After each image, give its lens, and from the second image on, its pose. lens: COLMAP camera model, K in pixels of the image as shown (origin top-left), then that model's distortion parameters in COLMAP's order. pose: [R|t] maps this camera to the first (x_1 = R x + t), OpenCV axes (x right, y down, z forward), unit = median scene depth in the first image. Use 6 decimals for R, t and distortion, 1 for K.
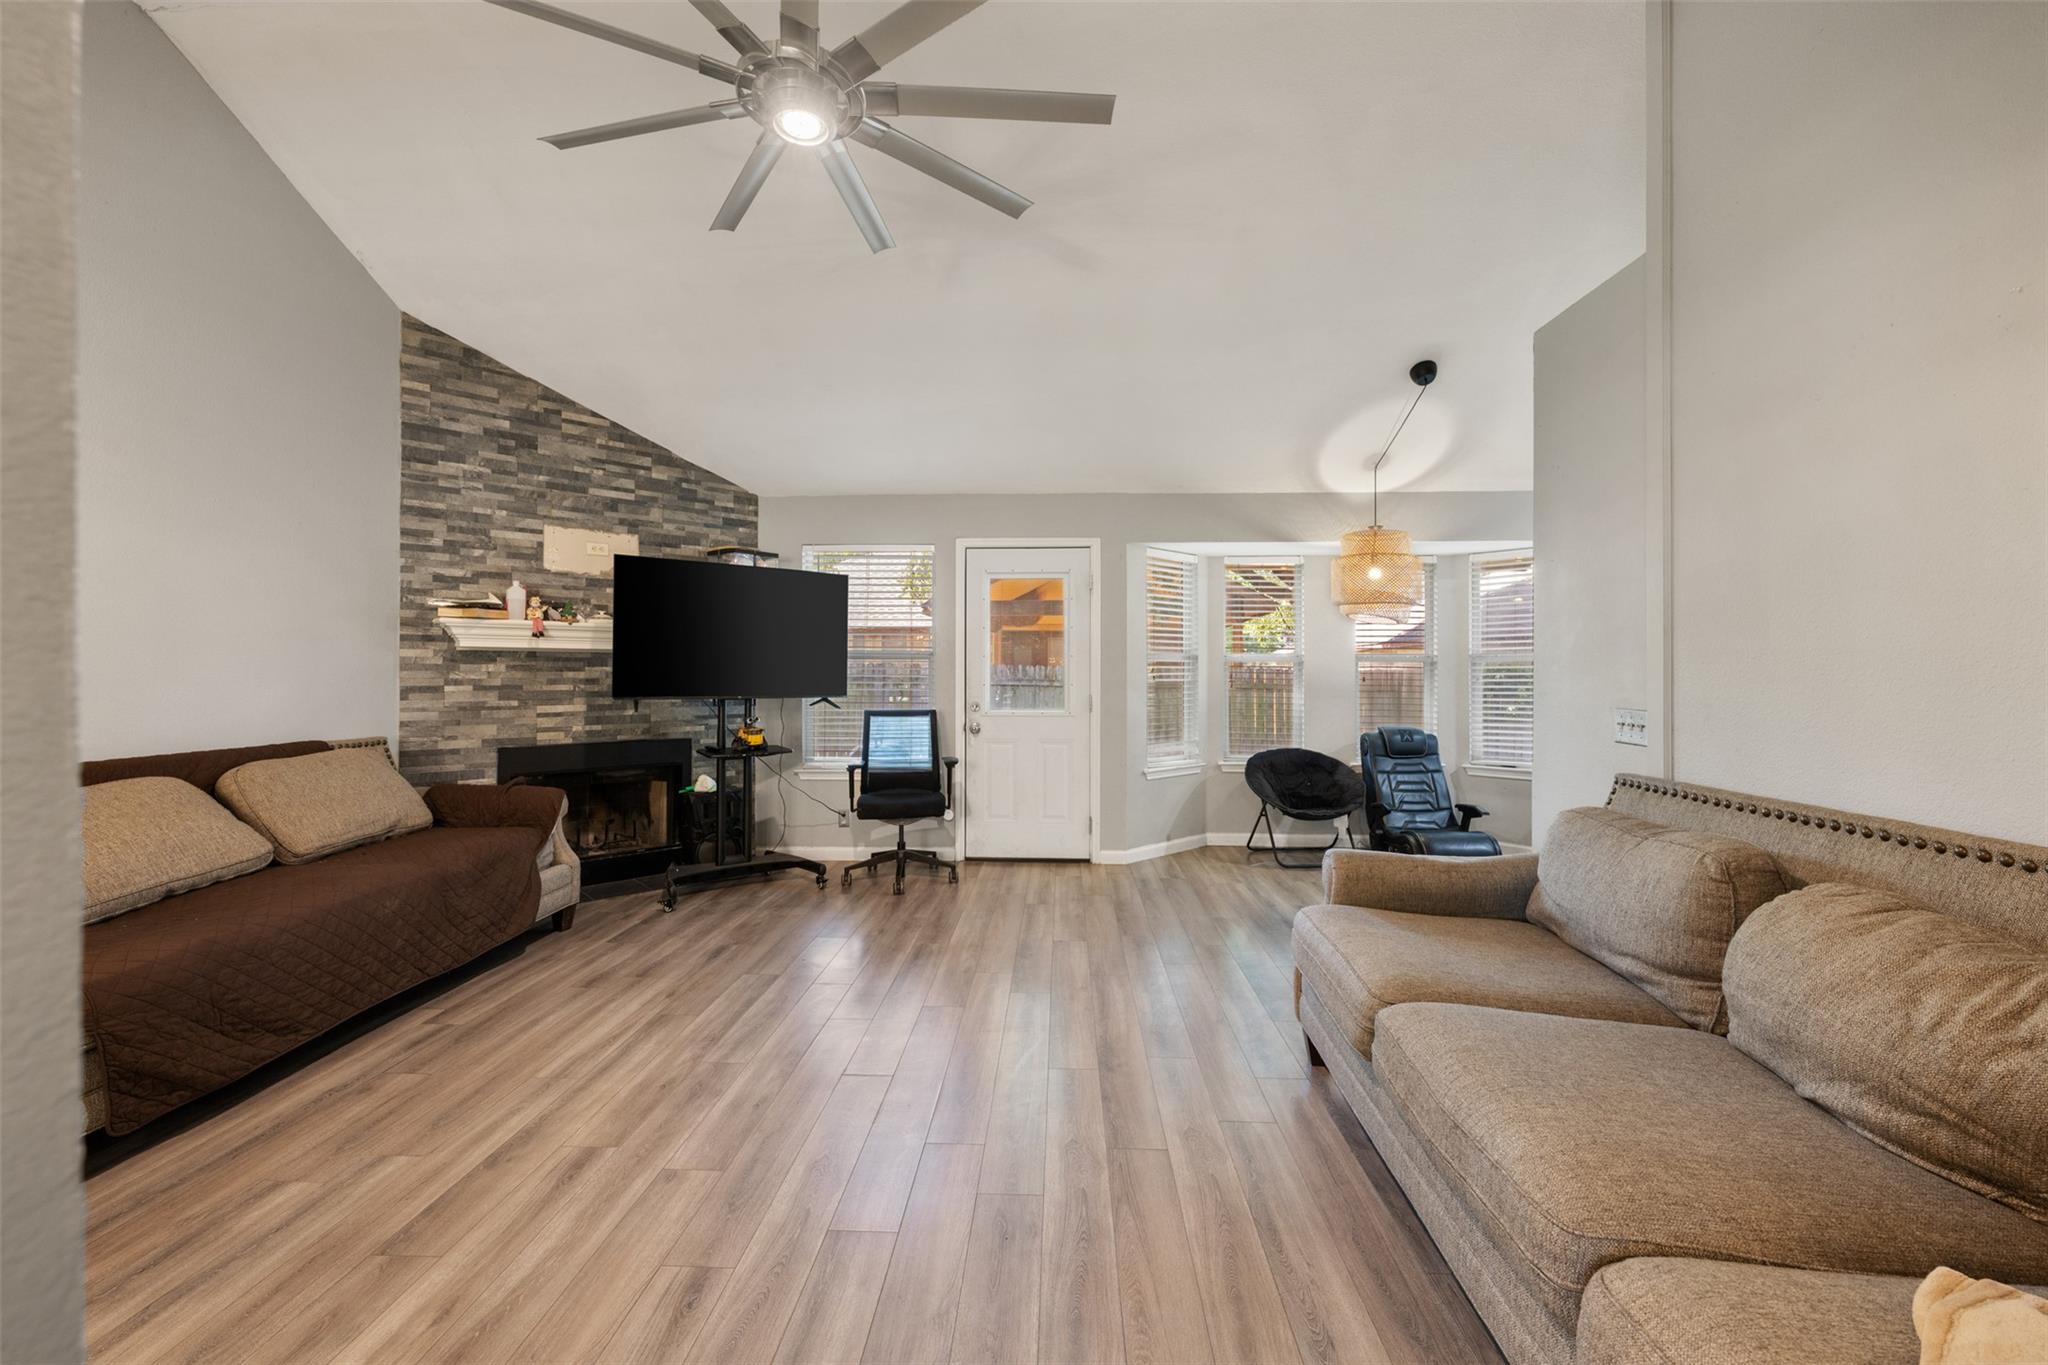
lens RADIAL K [[812.5, 0, 1021.9], [0, 812.5, 675.8], [0, 0, 1]] dist [-0.001203, -0.000043]
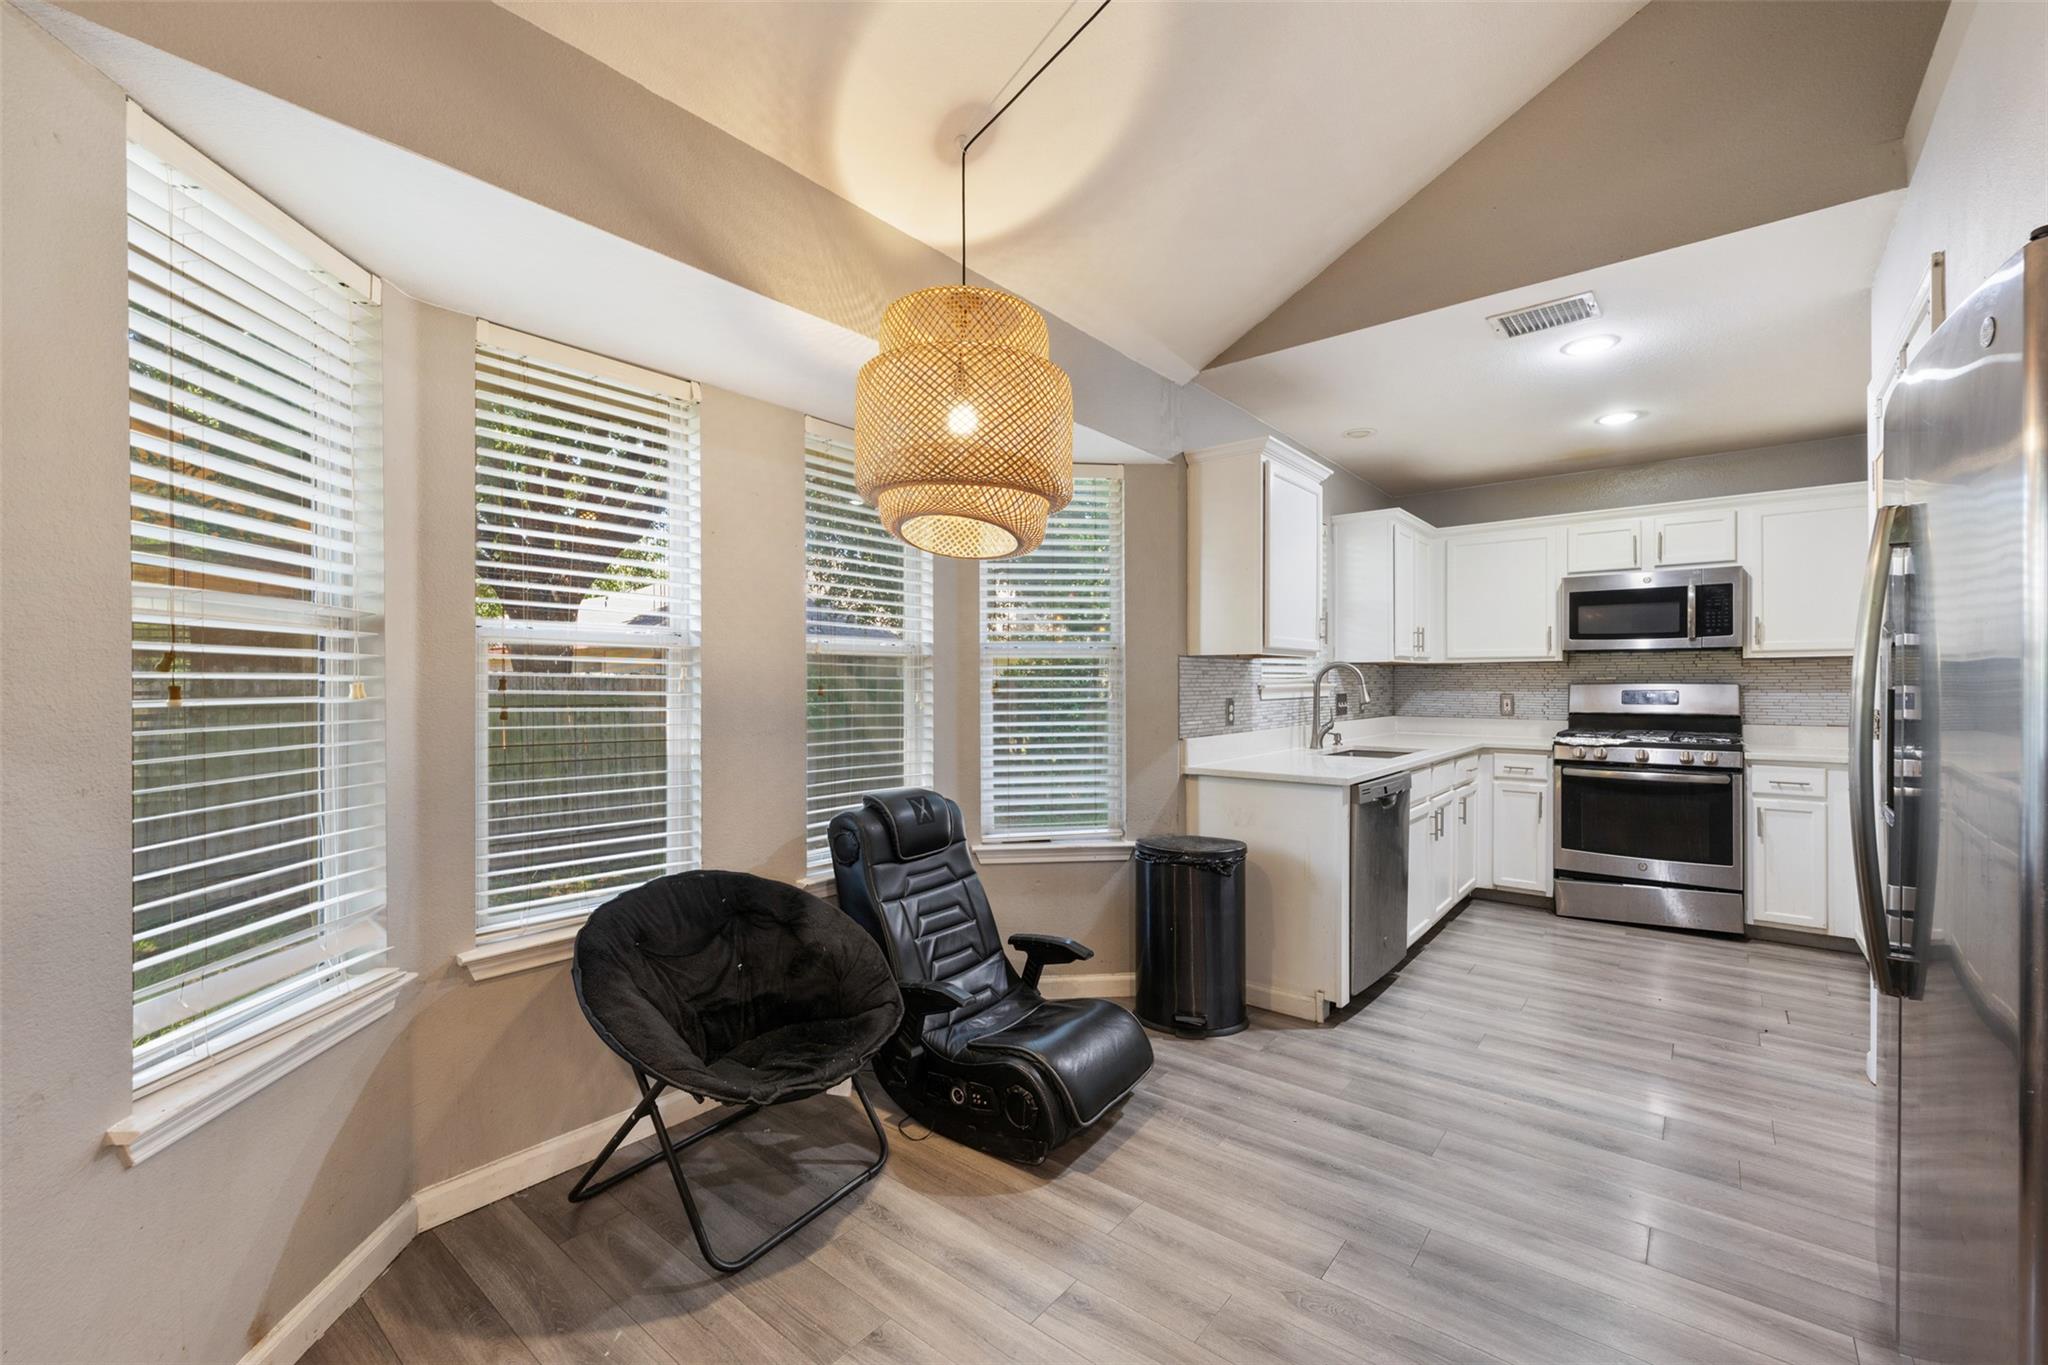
lens RADIAL K [[857.7, 0, 1021.2], [0, 857.7, 683.2], [0, 0, 1]] dist [0.000220, 0.000126]
pose [[0.588771, -0.002588, 0.808295, 0.123908], [0.005930, 0.999982, -0.001118, 0.001209], [-0.808278, 0.005451, 0.588776, 0.772451]]
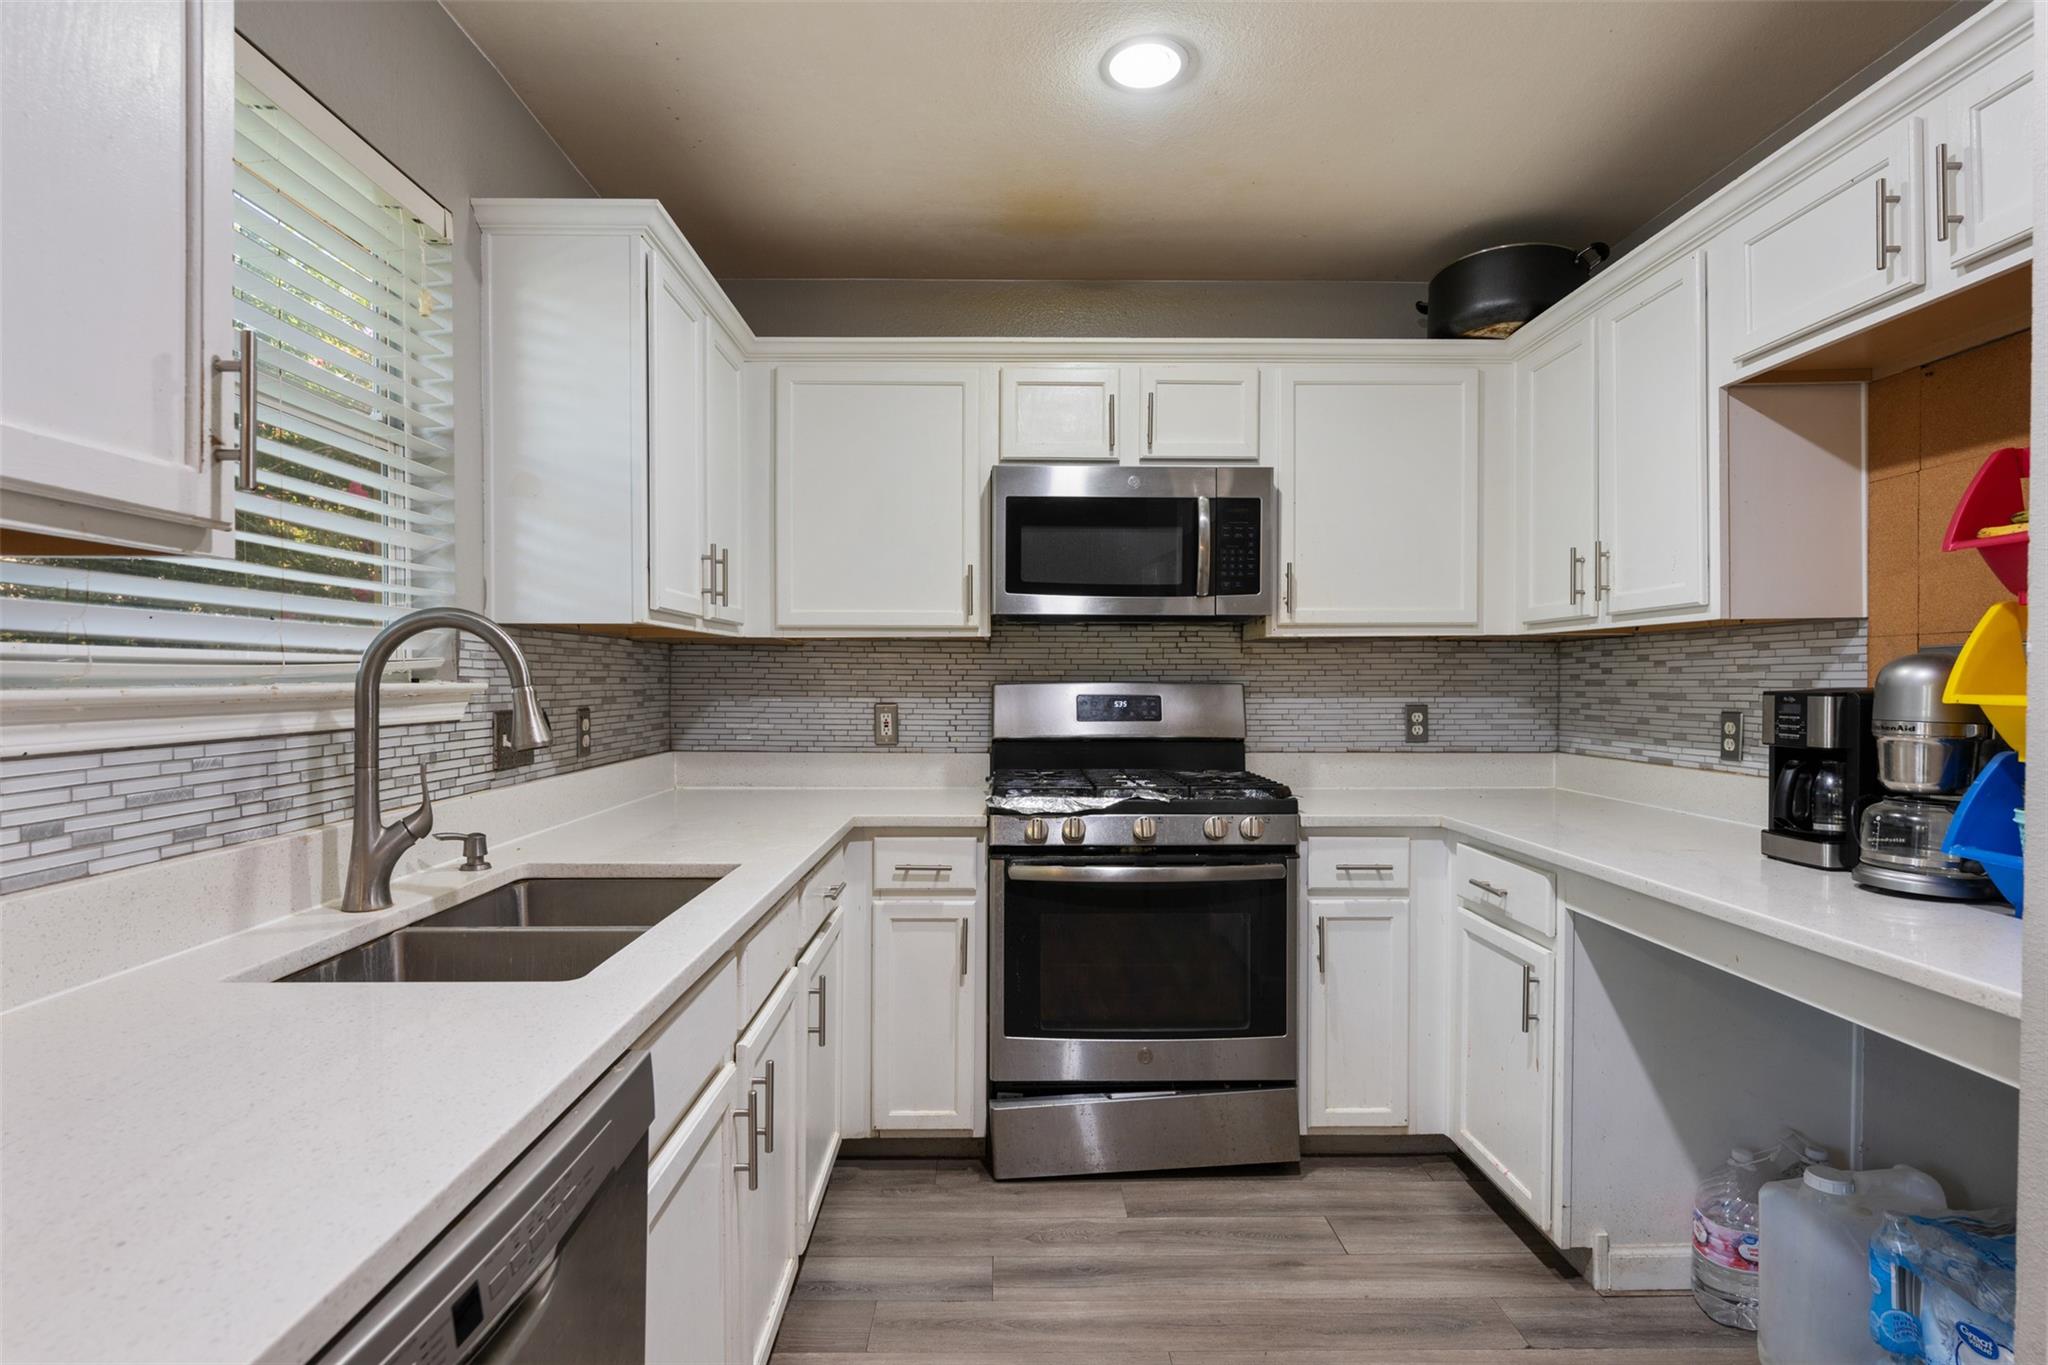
lens RADIAL K [[1030.8, 0, 1020.6], [0, 1030.8, 694.1], [0, 0, 1]] dist [-0.002209, -0.000184]
pose [[-0.069746, -0.015501, 0.997444, 0.707996], [0.002874, 0.999872, 0.015740, 0.001611], [-0.997561, 0.003965, -0.069693, 0.875901]]
